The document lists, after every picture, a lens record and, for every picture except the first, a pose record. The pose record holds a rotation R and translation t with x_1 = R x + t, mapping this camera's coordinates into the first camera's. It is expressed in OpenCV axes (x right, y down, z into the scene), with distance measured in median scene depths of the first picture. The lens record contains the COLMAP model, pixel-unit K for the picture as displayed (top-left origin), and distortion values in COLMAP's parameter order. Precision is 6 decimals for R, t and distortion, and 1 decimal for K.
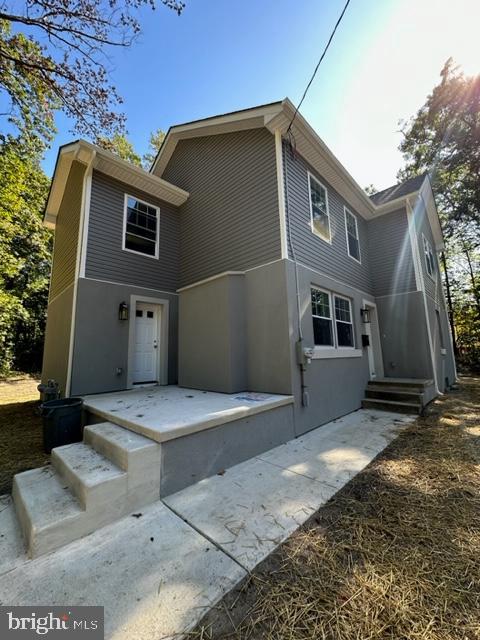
lens RADIAL K [[254.4, 0, 238.6], [0, 254.4, 319.0], [0, 0, 1]] dist [-0.000016, -0.000050]
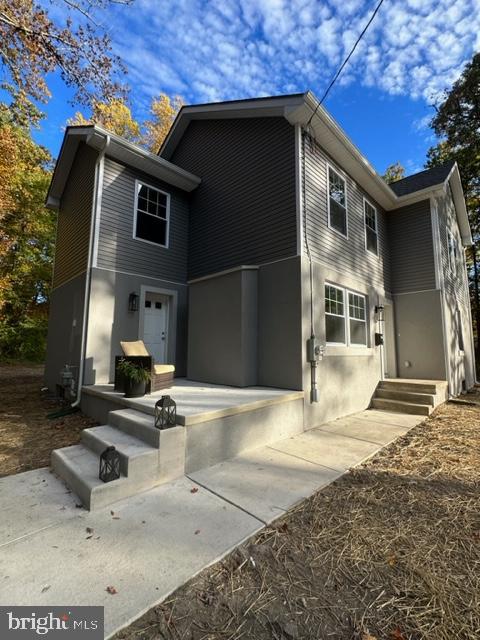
lens RADIAL K [[280.1, 0, 237.3], [0, 280.1, 320.1], [0, 0, 1]] dist [0.000384, -0.000299]
pose [[0.999370, 0.030846, -0.017532, -0.026313], [-0.030150, 0.998796, 0.038702, -0.012679], [0.018705, -0.038149, 0.999097, -0.077574]]
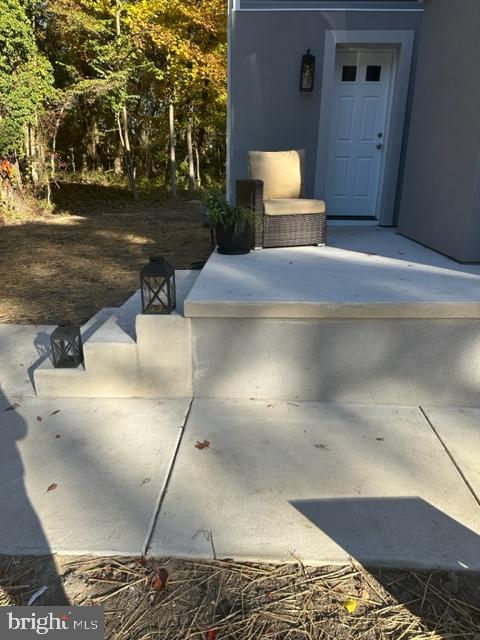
lens RADIAL K [[447.9, 0, 240.0], [0, 447.9, 320.0], [0, 0, 1]] dist [0.002652, -0.003589]
pose [[0.686940, 0.261683, -0.677965, 0.175934], [0.075246, 0.902291, 0.424511, 0.025067], [0.722808, -0.342628, 0.600129, 0.176442]]
